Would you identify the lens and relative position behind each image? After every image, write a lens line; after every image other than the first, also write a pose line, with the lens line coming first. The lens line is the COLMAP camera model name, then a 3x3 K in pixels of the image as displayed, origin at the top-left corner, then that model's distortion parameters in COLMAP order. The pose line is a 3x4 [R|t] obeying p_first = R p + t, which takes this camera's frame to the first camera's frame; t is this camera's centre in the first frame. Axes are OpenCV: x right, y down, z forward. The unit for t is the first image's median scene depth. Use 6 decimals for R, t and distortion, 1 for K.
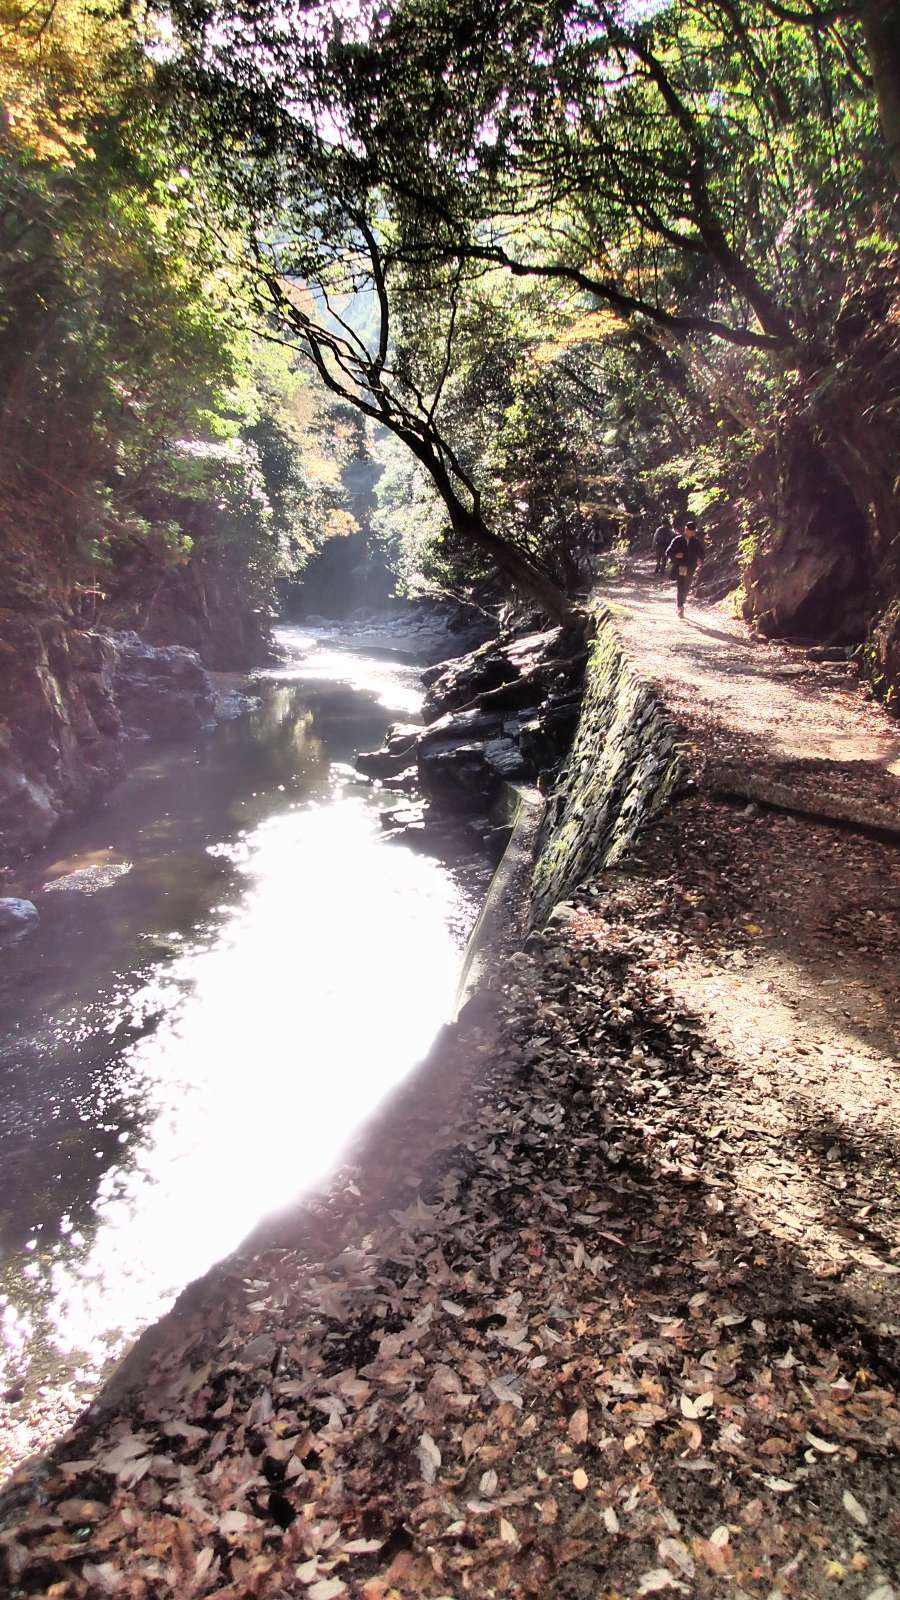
lens RADIAL K [[1200.7, 0, 479.2], [0, 1200.7, 806.3], [0, 0, 1]] dist [0.012955, 0.000019]
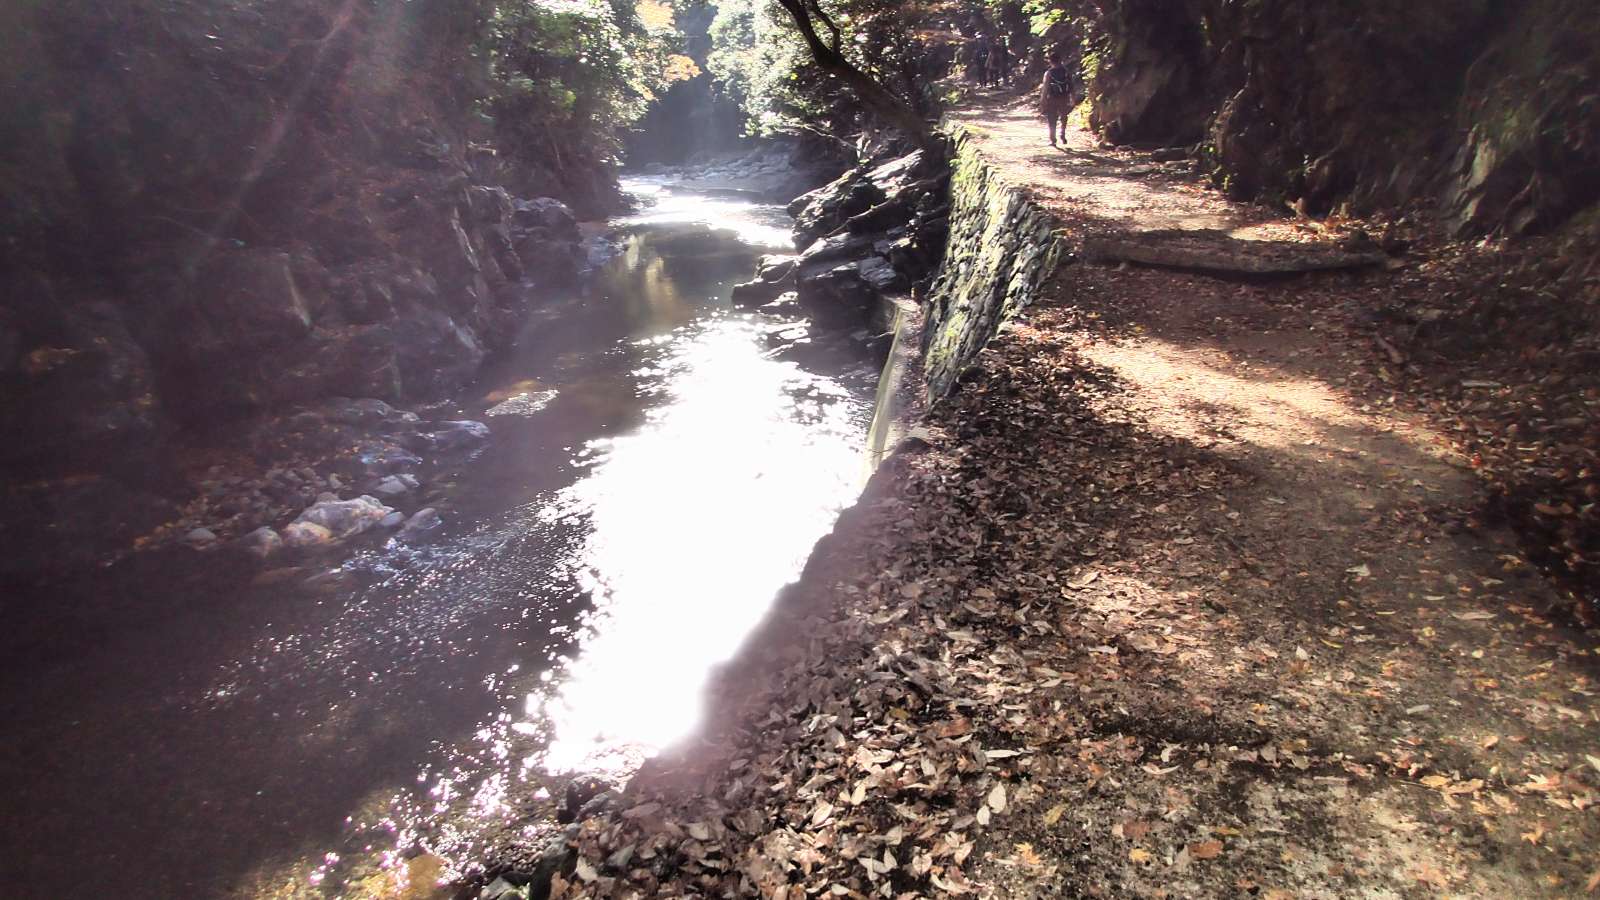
lens RADIAL K [[1200.7, 0, 807.1], [0, 1200.7, 425.9], [0, 0, 1]] dist [0.012955, 0.000019]
pose [[0.997567, -0.067815, -0.016177, -0.036441], [0.068733, 0.995500, 0.065242, 0.022277], [0.011680, -0.066195, 0.997738, -0.108829]]
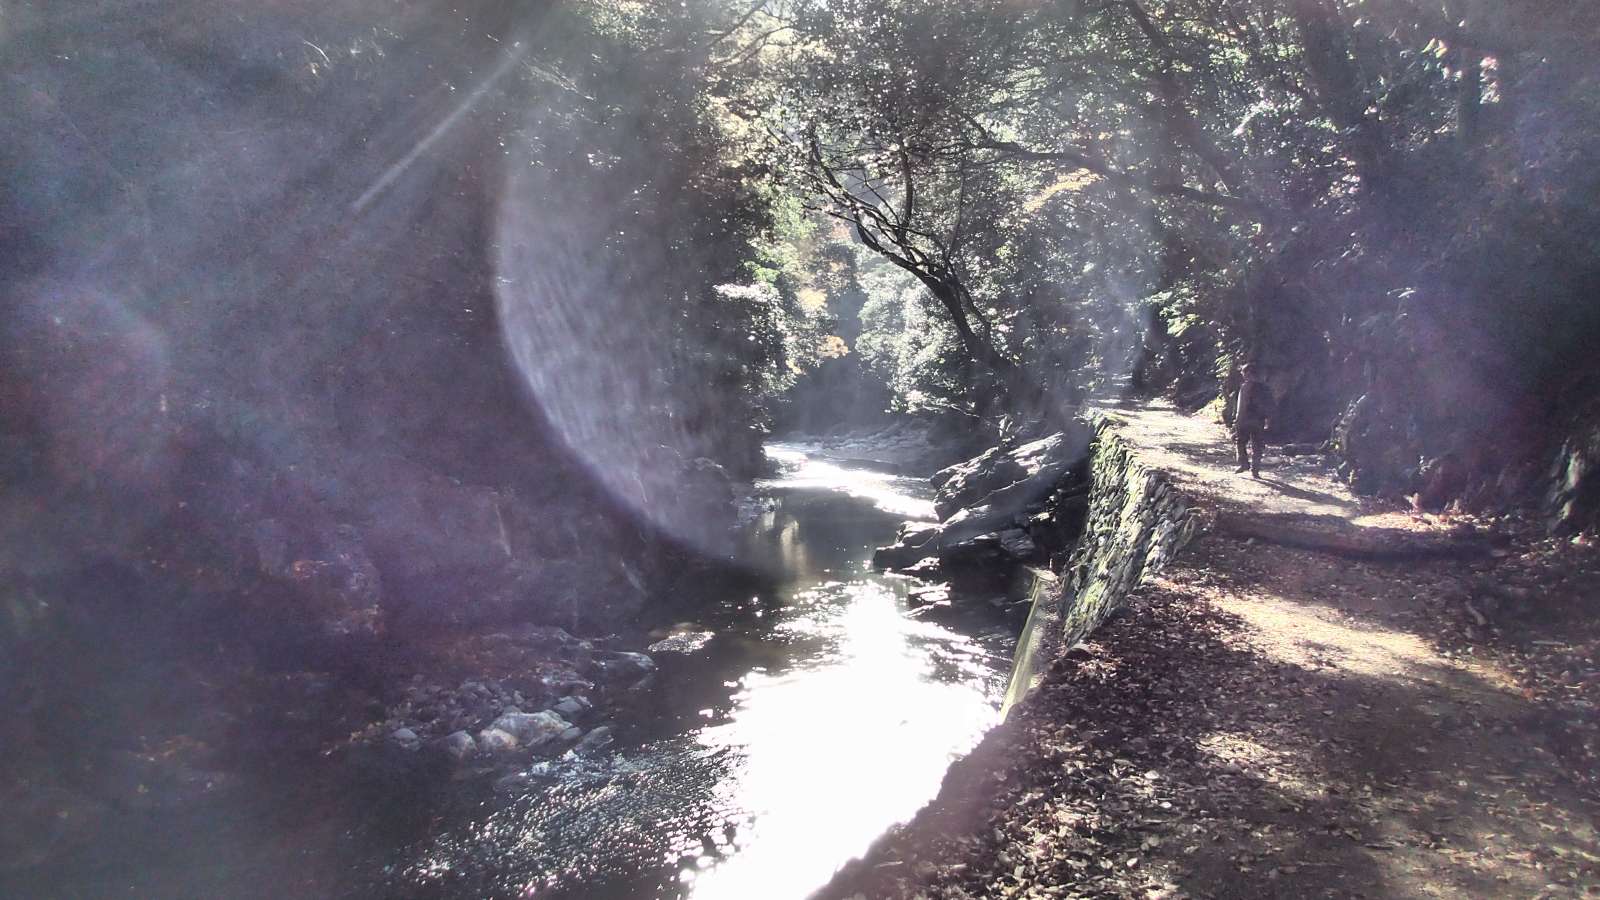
lens RADIAL K [[1200.7, 0, 807.1], [0, 1200.7, 425.9], [0, 0, 1]] dist [0.012955, 0.000019]
pose [[0.993775, -0.017805, -0.109976, -0.053381], [-0.000146, 0.986937, -0.161109, 0.034696], [0.111408, 0.160122, 0.980790, -0.189544]]
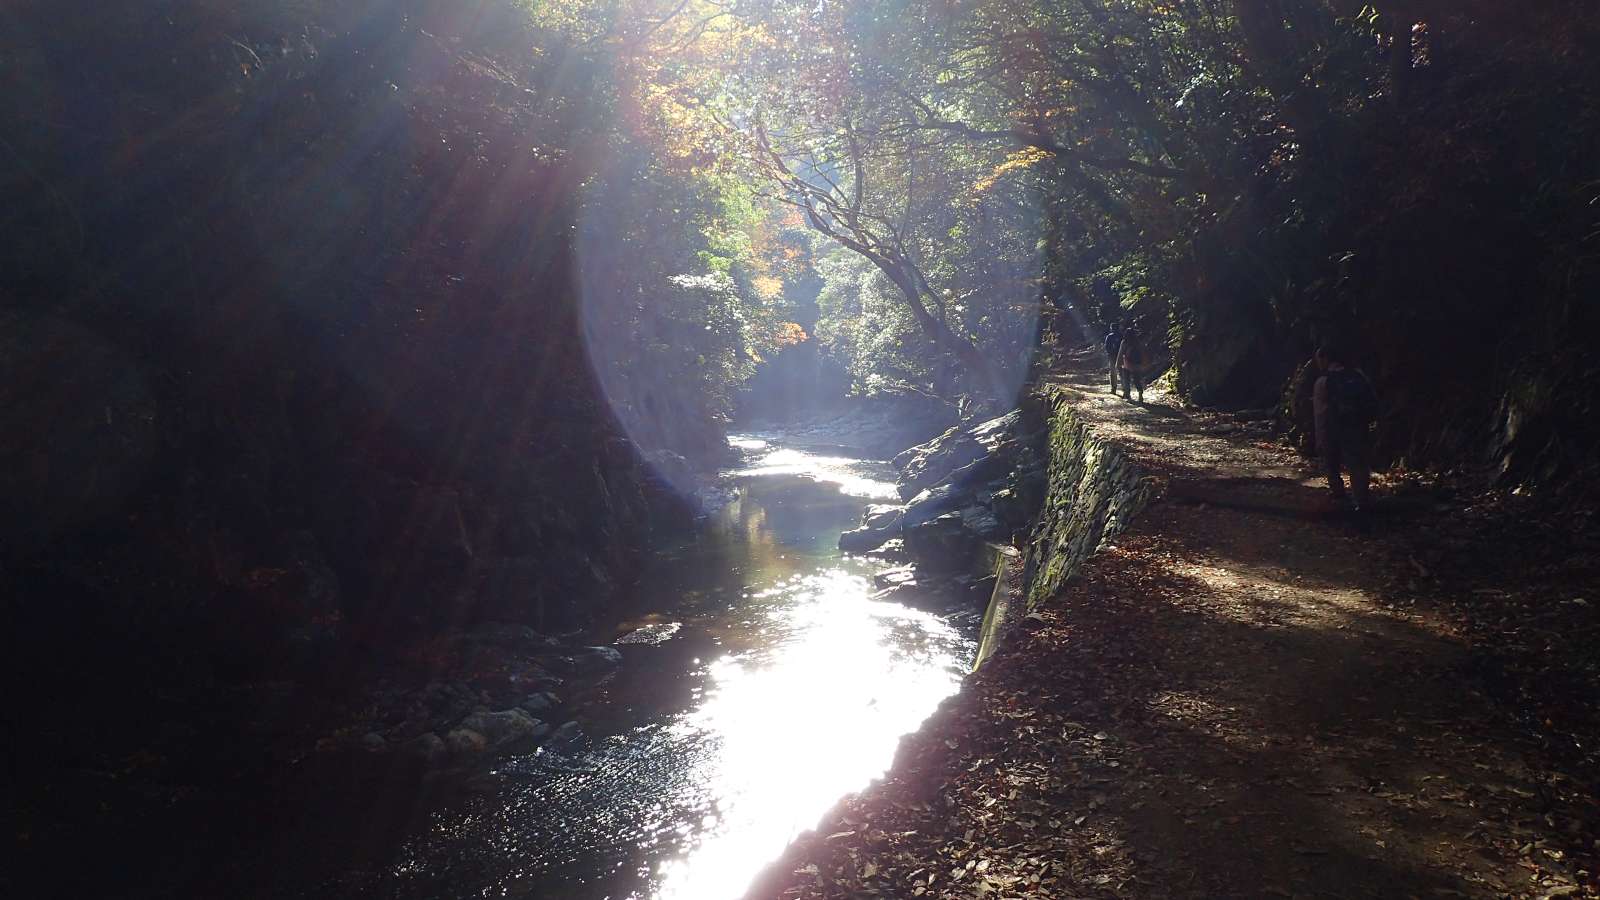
lens RADIAL K [[1199.7, 0, 806.2], [0, 1199.7, 423.0], [0, 0, 1]] dist [0.013251, 0.005088]
pose [[0.995041, -0.058111, -0.080728, -0.049293], [0.045282, 0.987261, -0.152529, 0.036330], [0.088563, 0.148117, 0.984996, -0.190027]]
